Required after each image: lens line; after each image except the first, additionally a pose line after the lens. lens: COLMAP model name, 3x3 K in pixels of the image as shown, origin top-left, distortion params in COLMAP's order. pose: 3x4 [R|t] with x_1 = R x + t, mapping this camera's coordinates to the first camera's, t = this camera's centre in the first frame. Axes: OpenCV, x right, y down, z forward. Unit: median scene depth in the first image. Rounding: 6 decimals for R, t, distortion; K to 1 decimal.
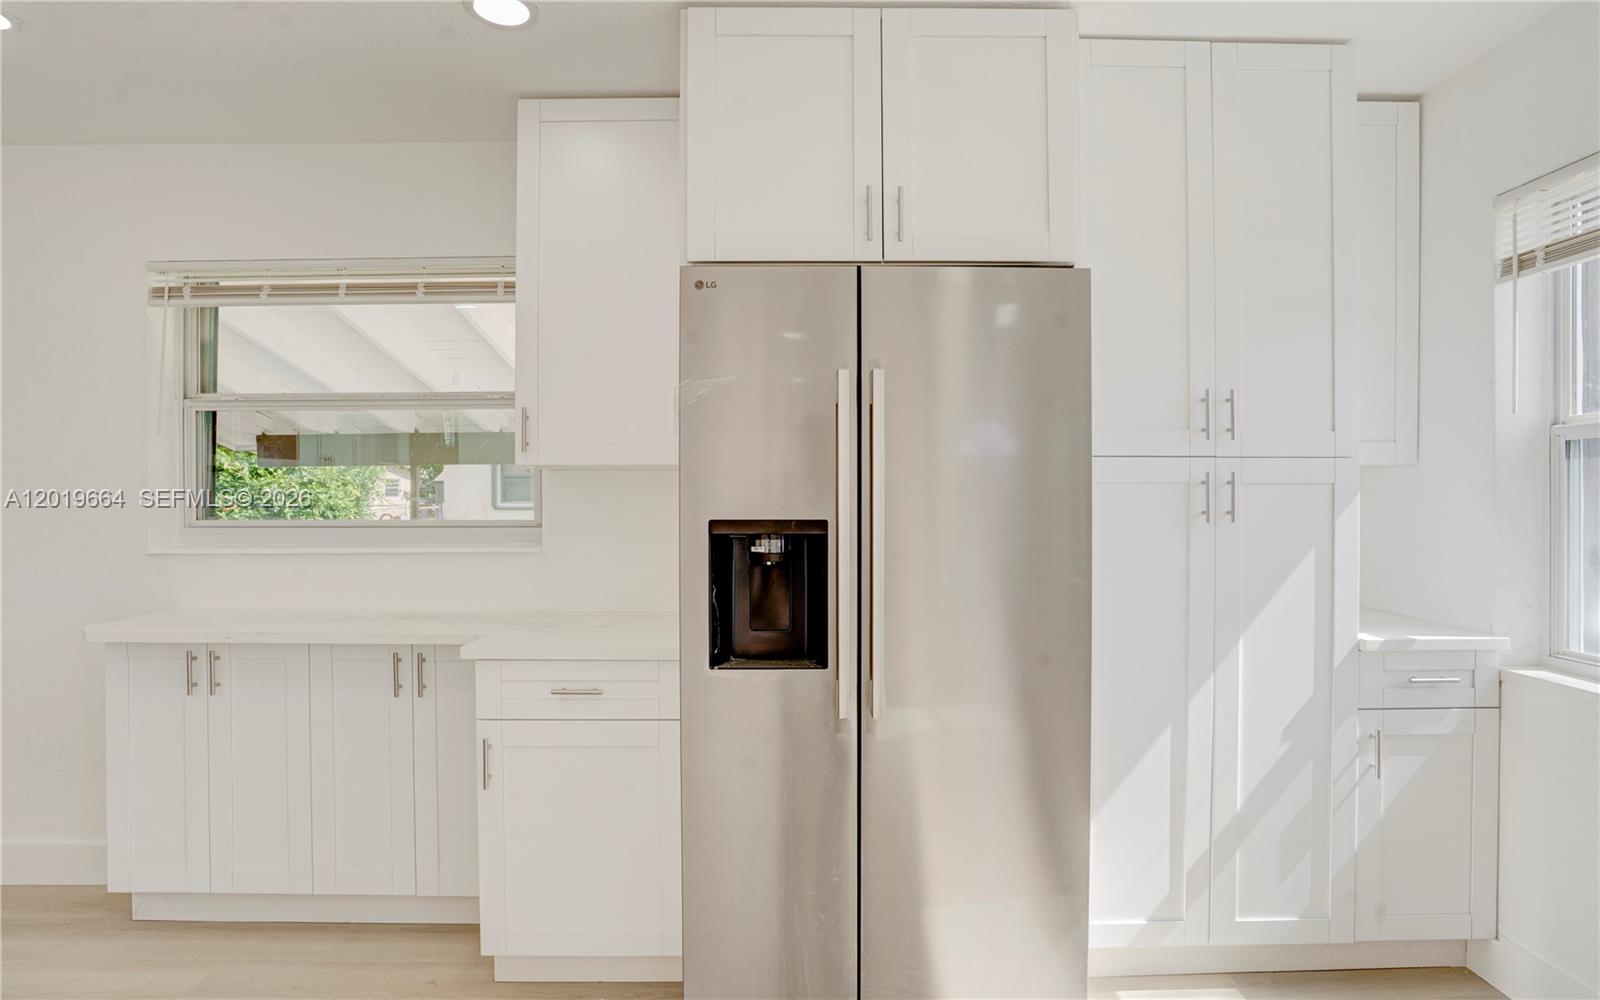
lens RADIAL K [[840.4, 0, 835.9], [0, 840.4, 504.4], [0, 0, 1]] dist [-0.037139, 0.023336]
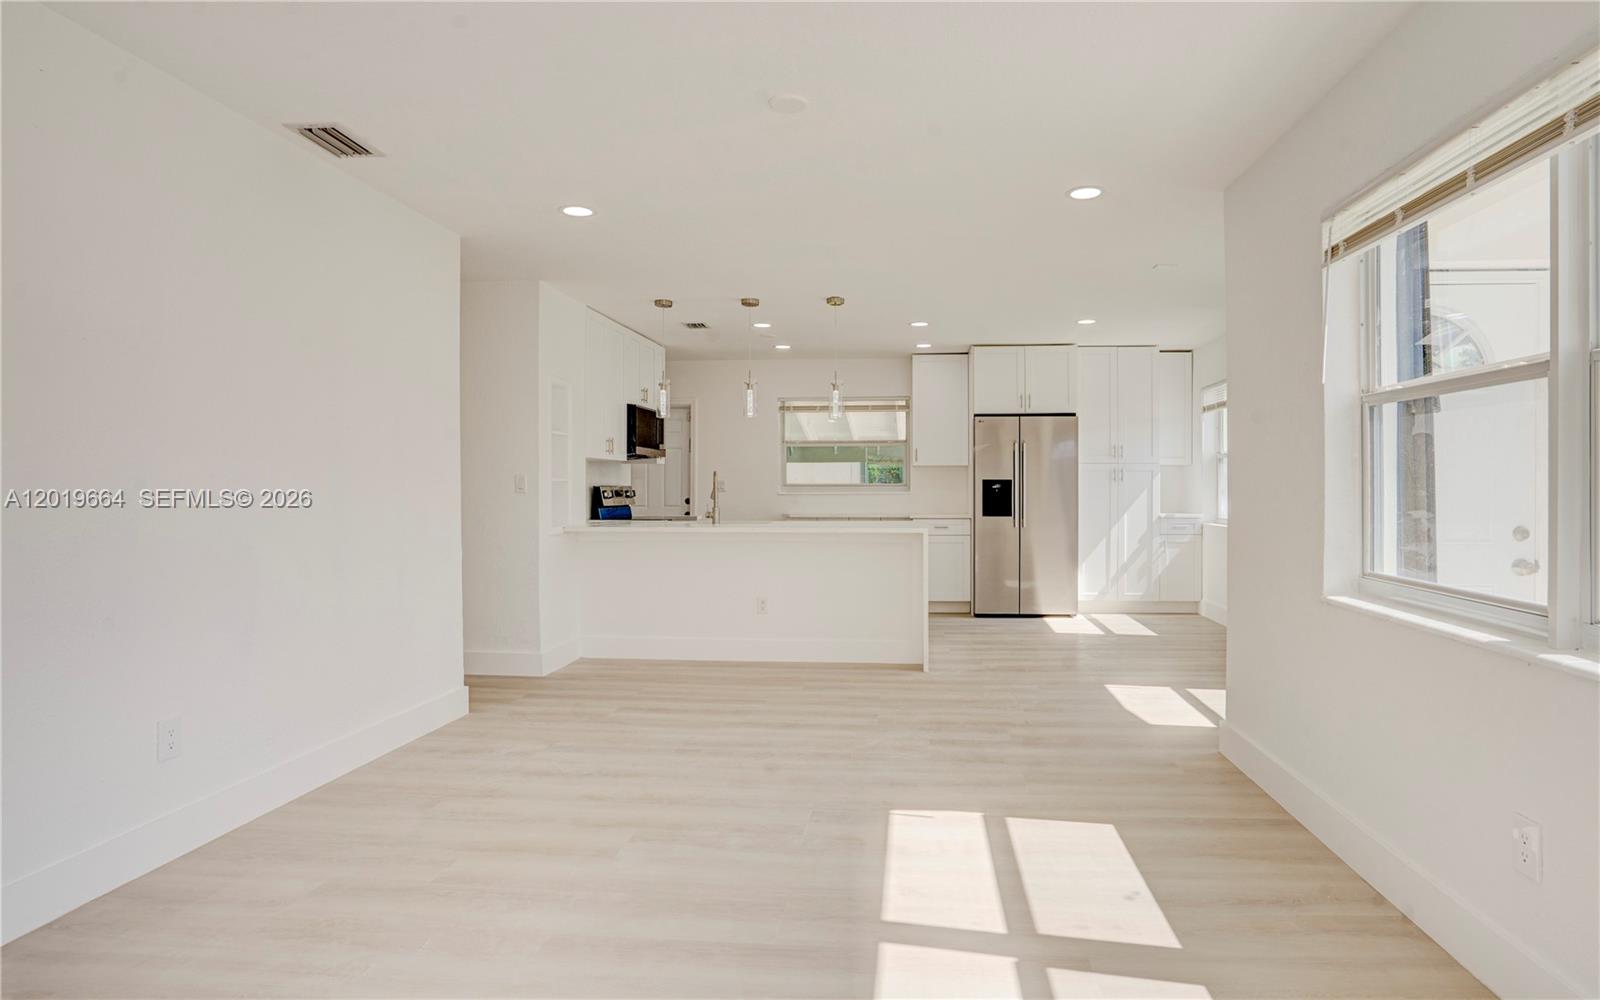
lens RADIAL K [[861.5, 0, 825.7], [0, 861.5, 493.9], [0, 0, 1]] dist [-0.053665, 0.023998]
pose [[0.993427, 0.001841, -0.114453, -0.373528], [-0.001041, 0.999975, 0.007045, 0.051203], [0.114463, -0.006880, 0.993404, -2.806224]]
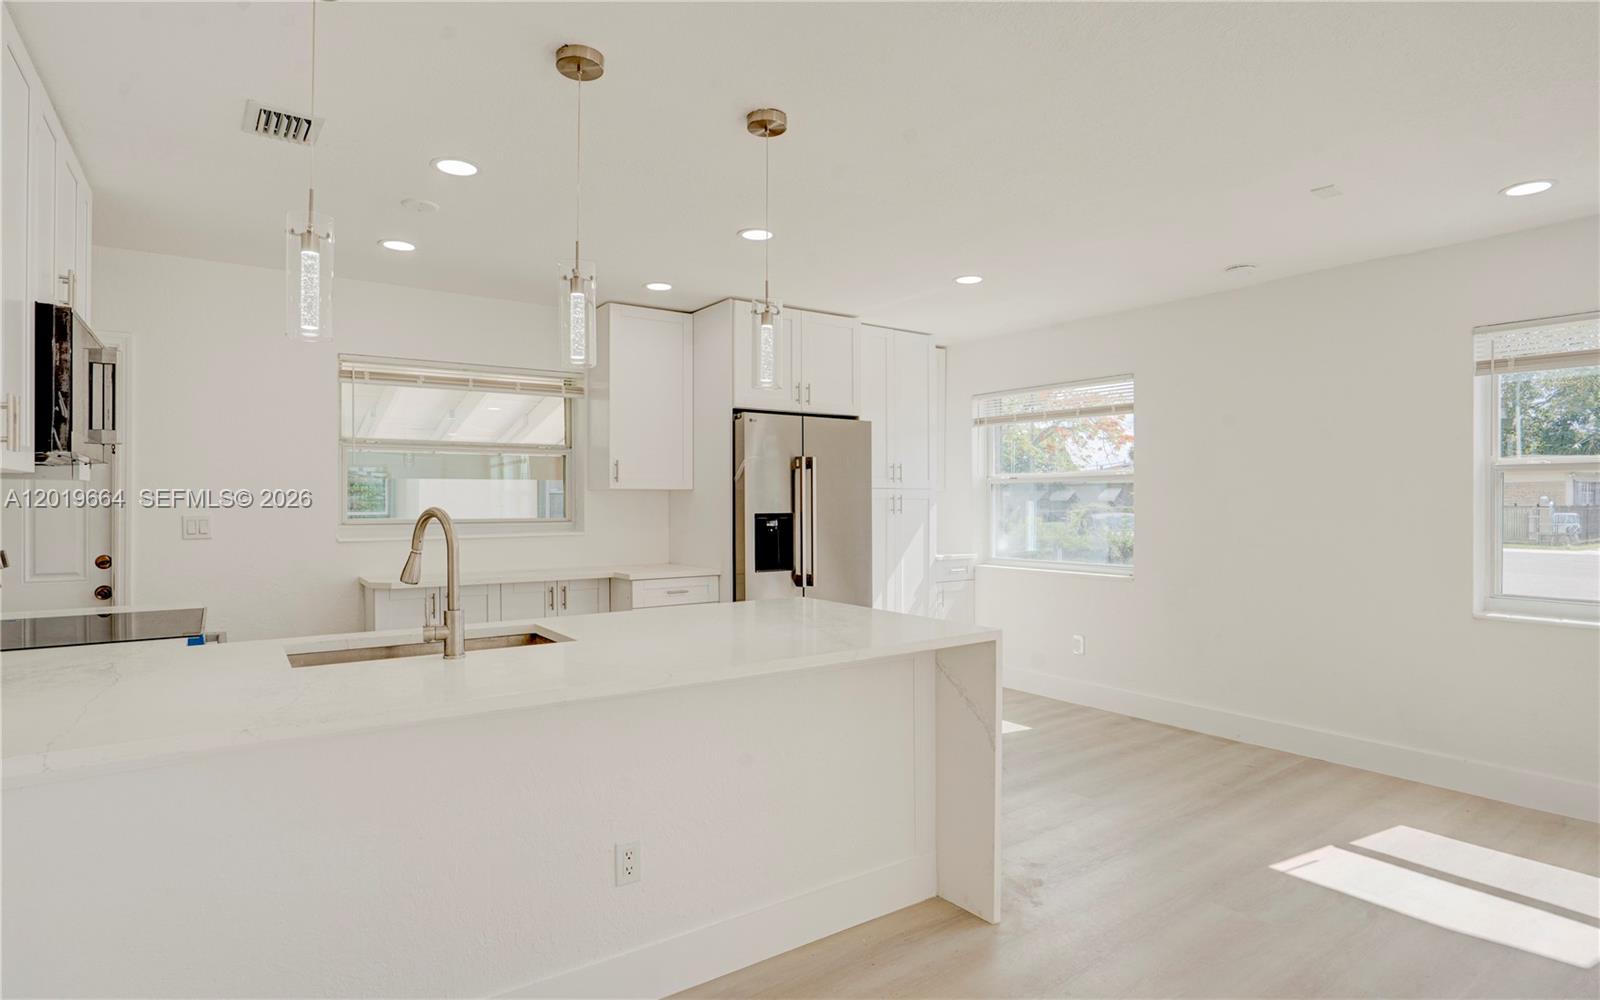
lens RADIAL K [[861.5, 0, 825.7], [0, 861.5, 493.9], [0, 0, 1]] dist [-0.053665, 0.023998]
pose [[0.819028, 0.005824, 0.573724, -1.281631], [0.002303, 0.999907, -0.013438, -0.004270], [-0.573749, 0.012327, 0.818939, -1.095937]]
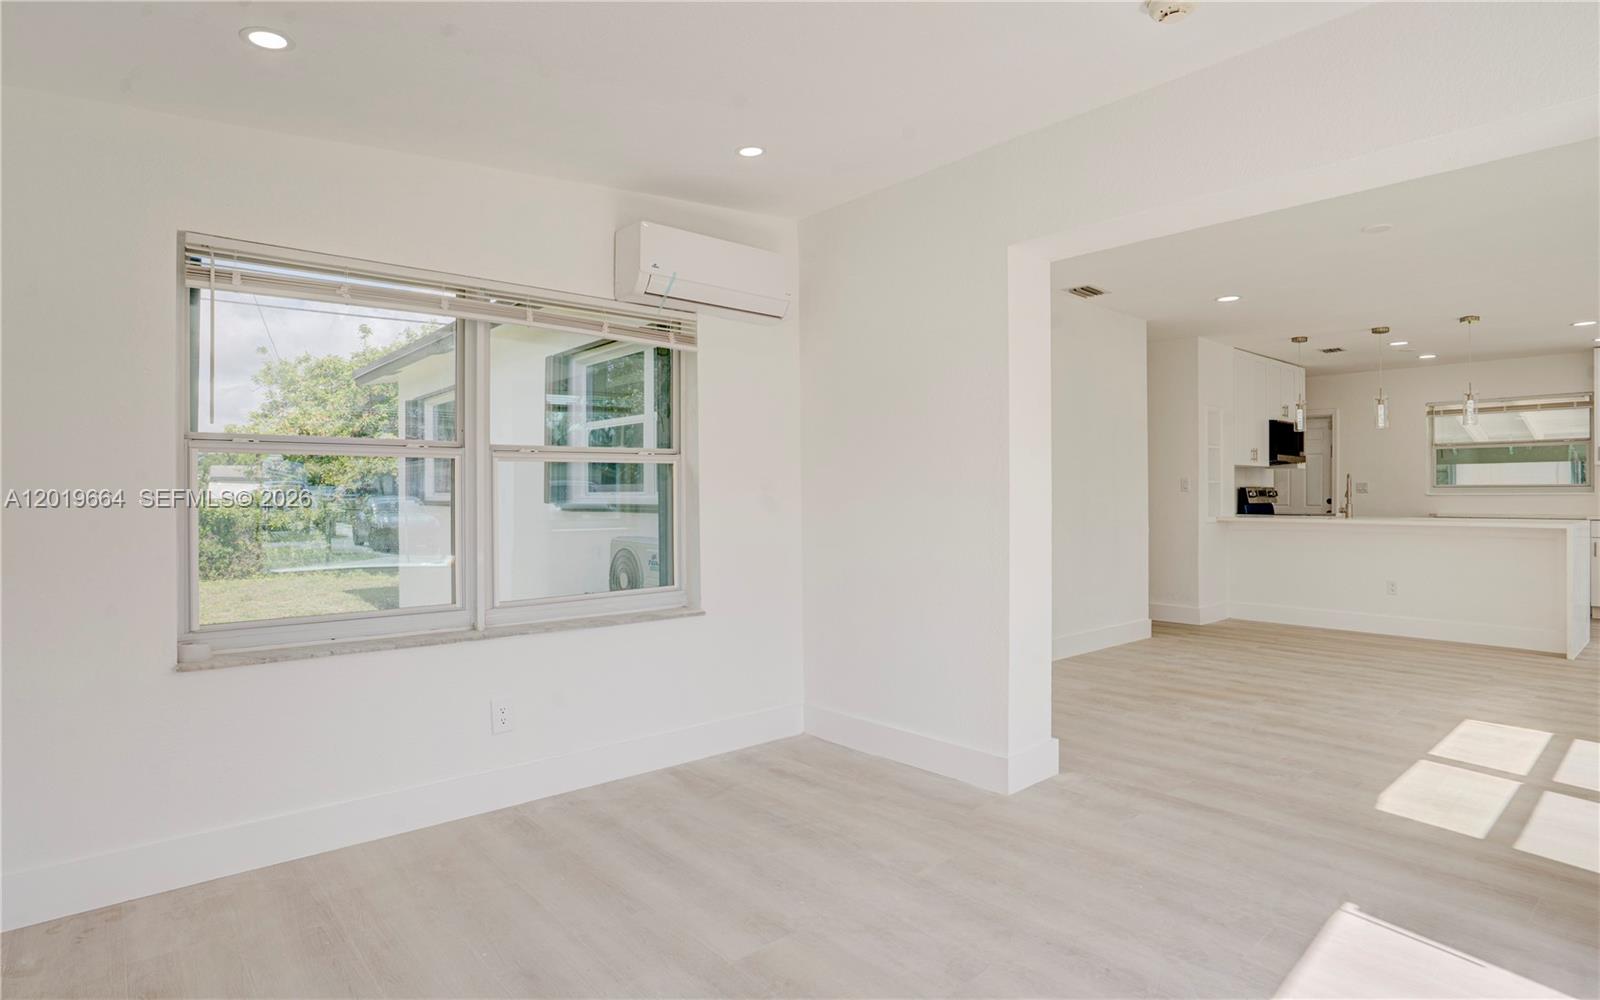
lens RADIAL K [[861.5, 0, 825.7], [0, 861.5, 493.9], [0, 0, 1]] dist [-0.053665, 0.023998]
pose [[0.675251, 0.000945, -0.737587, 0.021294], [-0.000624, 1.000000, 0.000709, 0.075185], [0.737587, -0.000018, 0.675252, -3.827529]]
